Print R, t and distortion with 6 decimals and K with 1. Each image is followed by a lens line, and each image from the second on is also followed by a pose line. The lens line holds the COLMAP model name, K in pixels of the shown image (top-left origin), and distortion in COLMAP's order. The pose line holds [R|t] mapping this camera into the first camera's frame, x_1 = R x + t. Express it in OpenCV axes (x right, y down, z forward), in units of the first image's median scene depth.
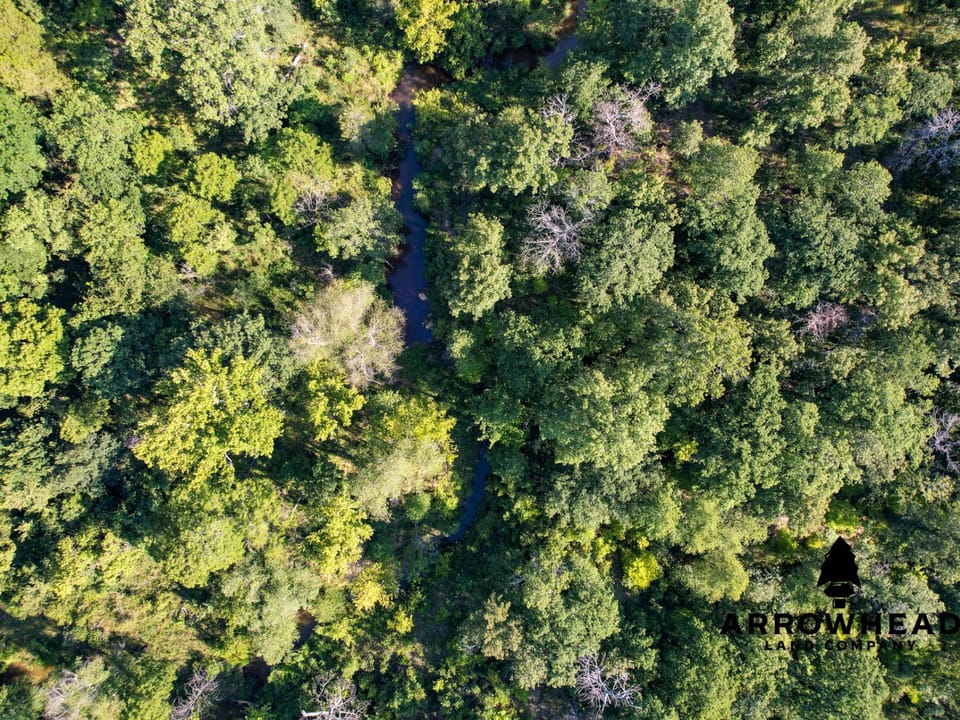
lens RADIAL K [[696.3, 0, 480.9], [0, 696.3, 358.7], [0, 0, 1]] dist [-0.066235, 0.061080]
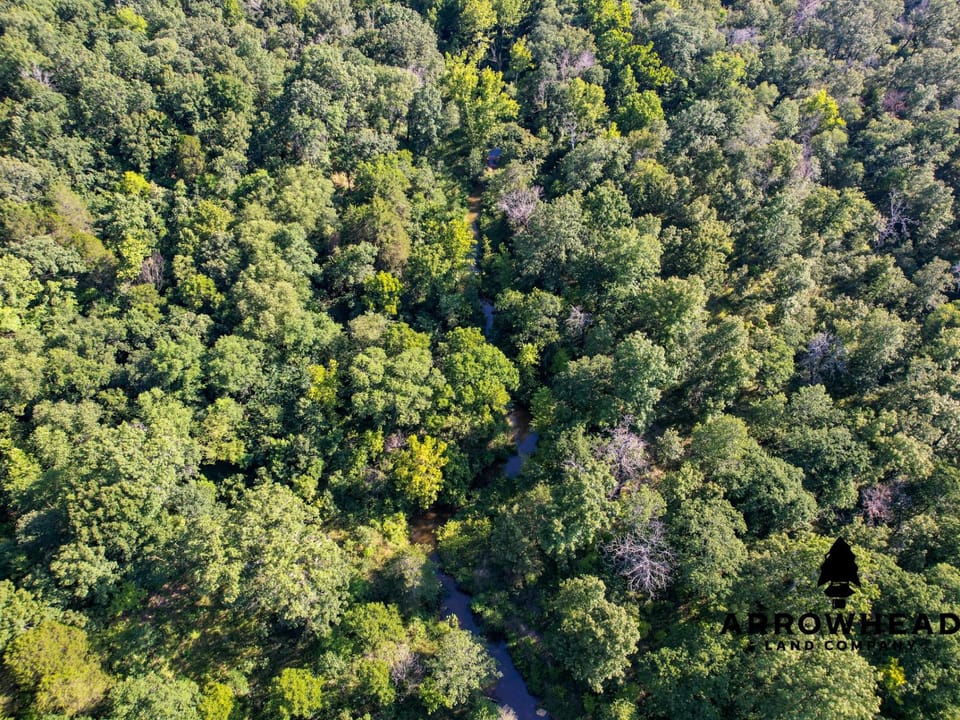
lens RADIAL K [[696.3, 0, 481.3], [0, 696.3, 363.6], [0, 0, 1]] dist [-0.066235, 0.061080]
pose [[0.861157, -0.380797, 0.336754, -0.345564], [0.508207, 0.660075, -0.553197, 0.083581], [-0.011627, 0.647530, 0.761951, 0.015334]]
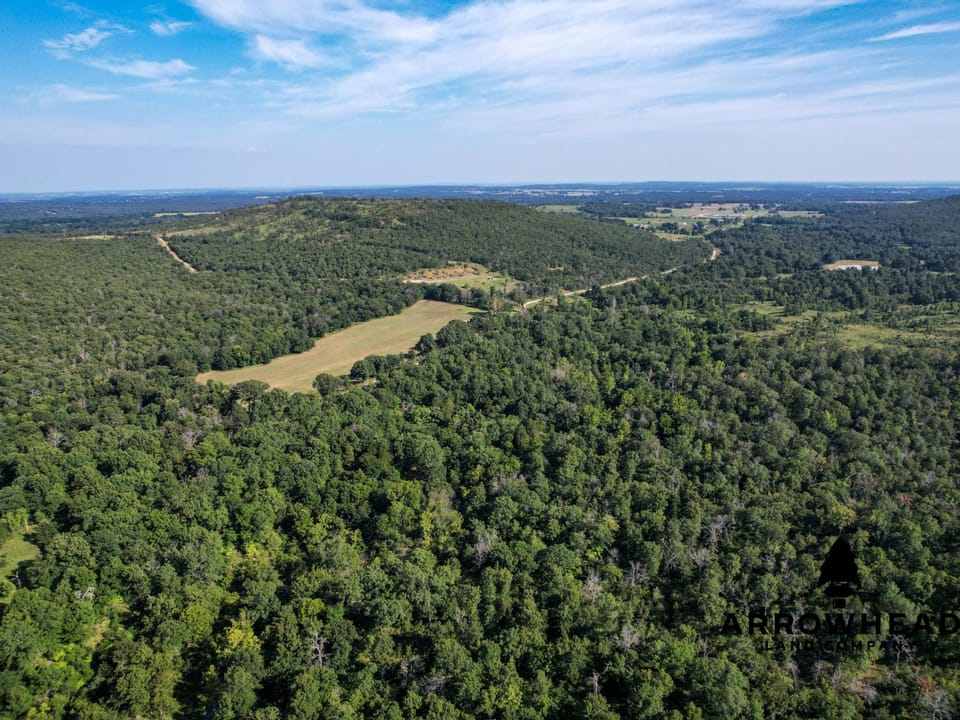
lens RADIAL K [[696.3, 0, 474.4], [0, 696.3, 357.7], [0, 0, 1]] dist [-0.066235, 0.061080]
pose [[0.980694, 0.043315, -0.190690, 0.759319], [-0.195283, 0.267668, -0.943514, 3.642248], [0.010174, 0.962537, 0.270959, -0.885411]]
